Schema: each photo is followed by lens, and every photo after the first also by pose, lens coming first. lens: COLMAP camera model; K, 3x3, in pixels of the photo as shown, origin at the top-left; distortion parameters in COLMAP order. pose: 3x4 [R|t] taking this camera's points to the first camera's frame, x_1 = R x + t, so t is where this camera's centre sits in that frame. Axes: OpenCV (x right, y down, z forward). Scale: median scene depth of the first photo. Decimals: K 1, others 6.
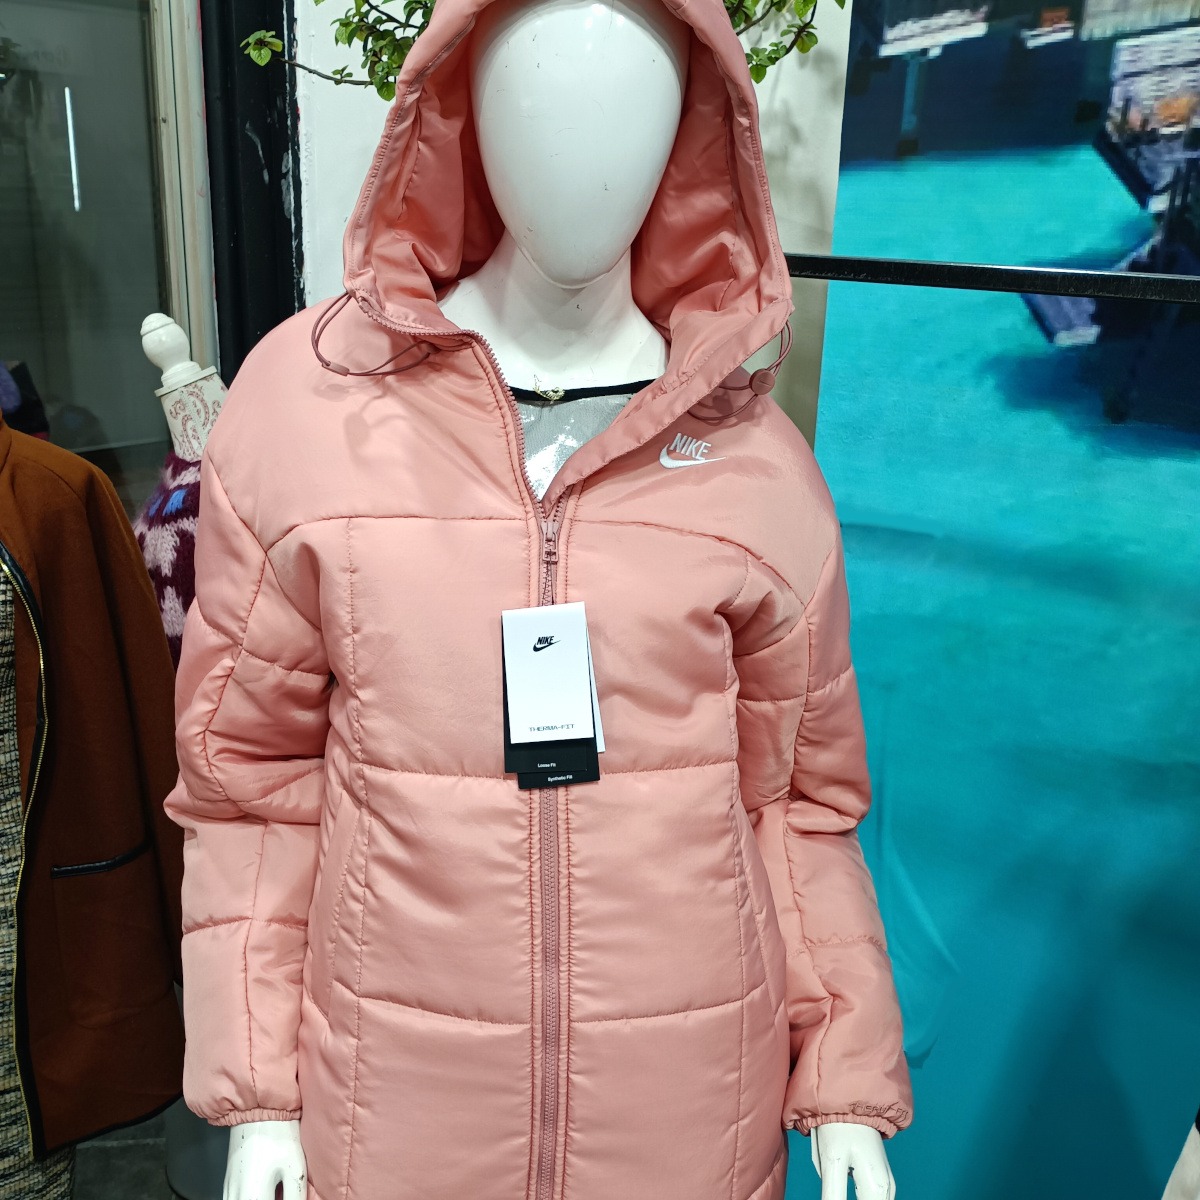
lens RADIAL K [[1329.8, 0, 601.0], [0, 1329.8, 589.7], [0, 0, 1]] dist [0.044704, 0.000000]
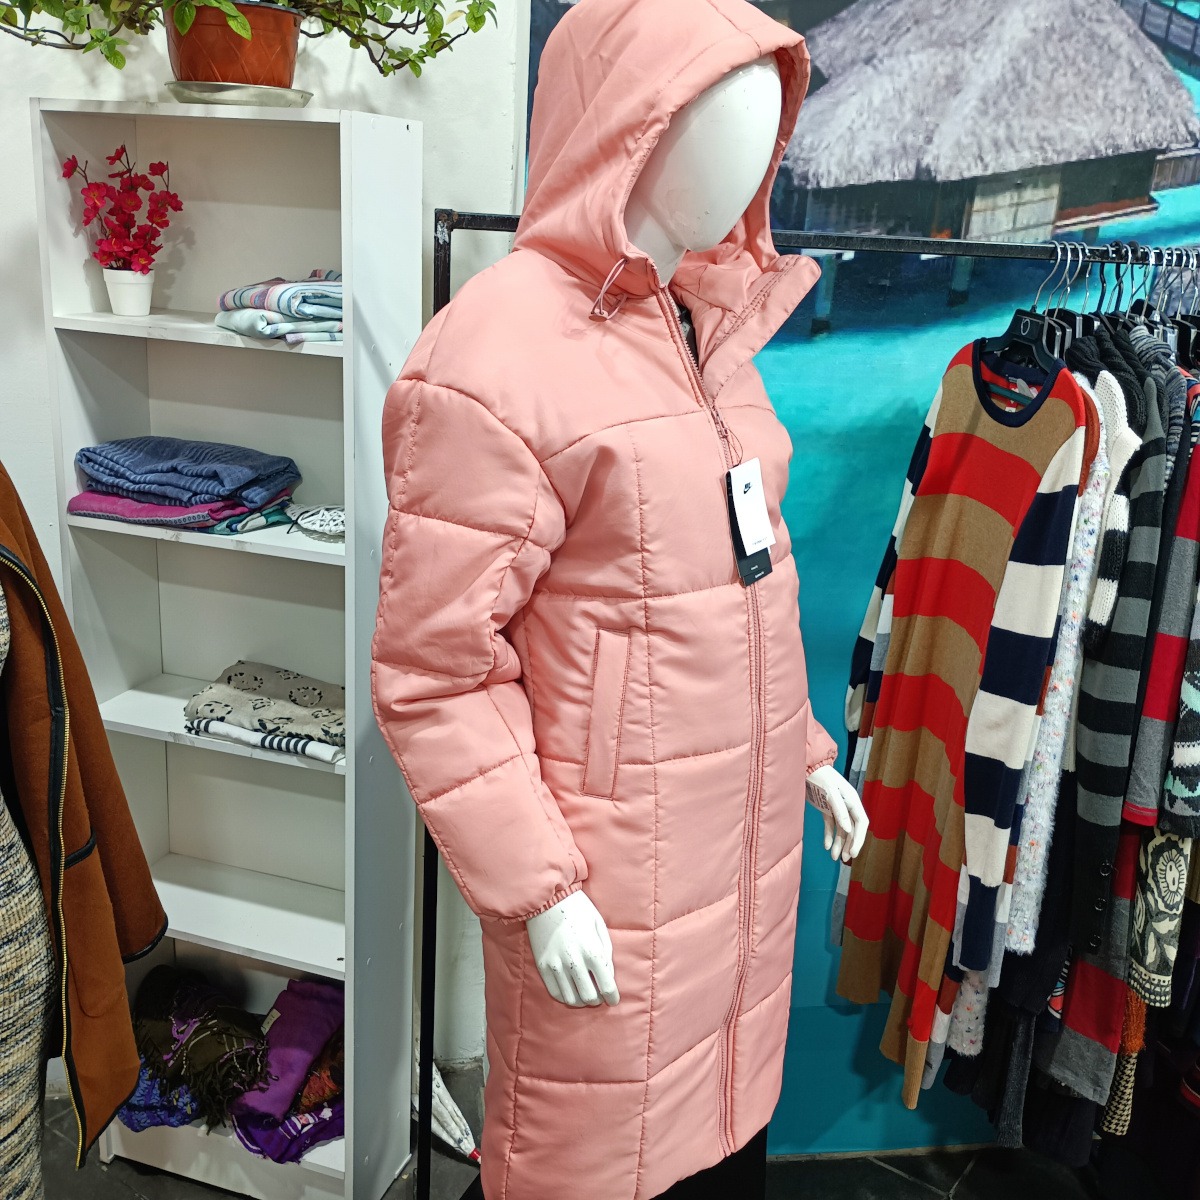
lens RADIAL K [[1329.8, 0, 591.9], [0, 1329.8, 610.1], [0, 0, 1]] dist [0.044704, 0.000000]
pose [[0.696845, -0.213405, 0.684737, -0.922803], [0.175873, 0.976403, 0.125323, -0.033436], [-0.695324, 0.033096, 0.717934, 0.025816]]
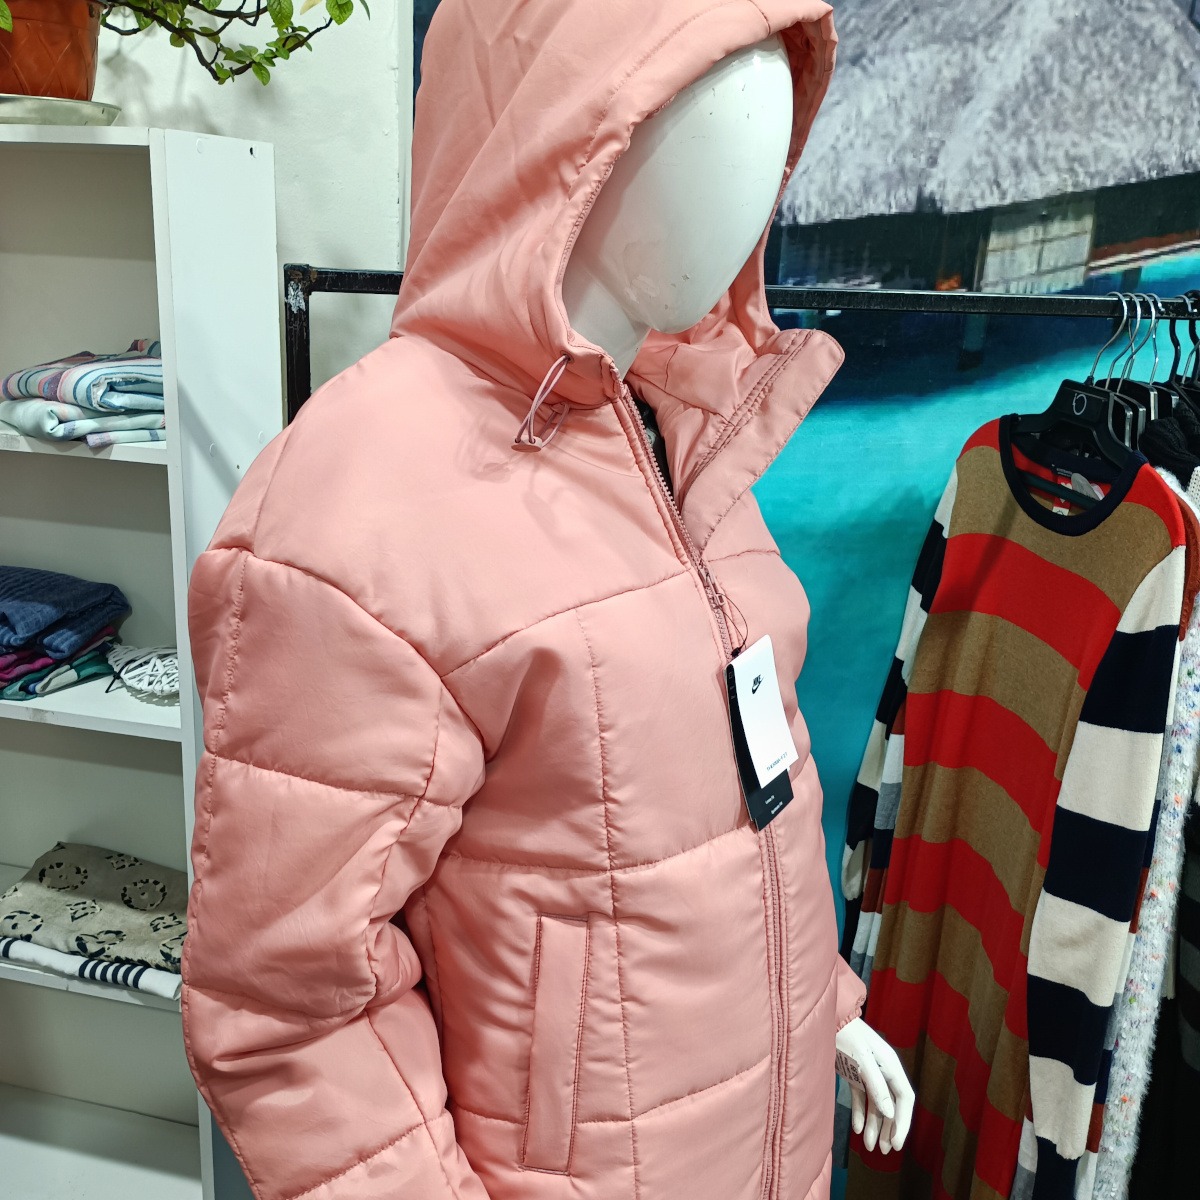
lens RADIAL K [[1329.8, 0, 588.5], [0, 1329.8, 605.5], [0, 0, 1]] dist [0.044704, 0.000000]
pose [[0.646244, -0.221784, 0.730192, -0.632595], [0.199229, 0.972687, 0.119114, -0.121741], [-0.736666, 0.068499, 0.672779, 0.305294]]
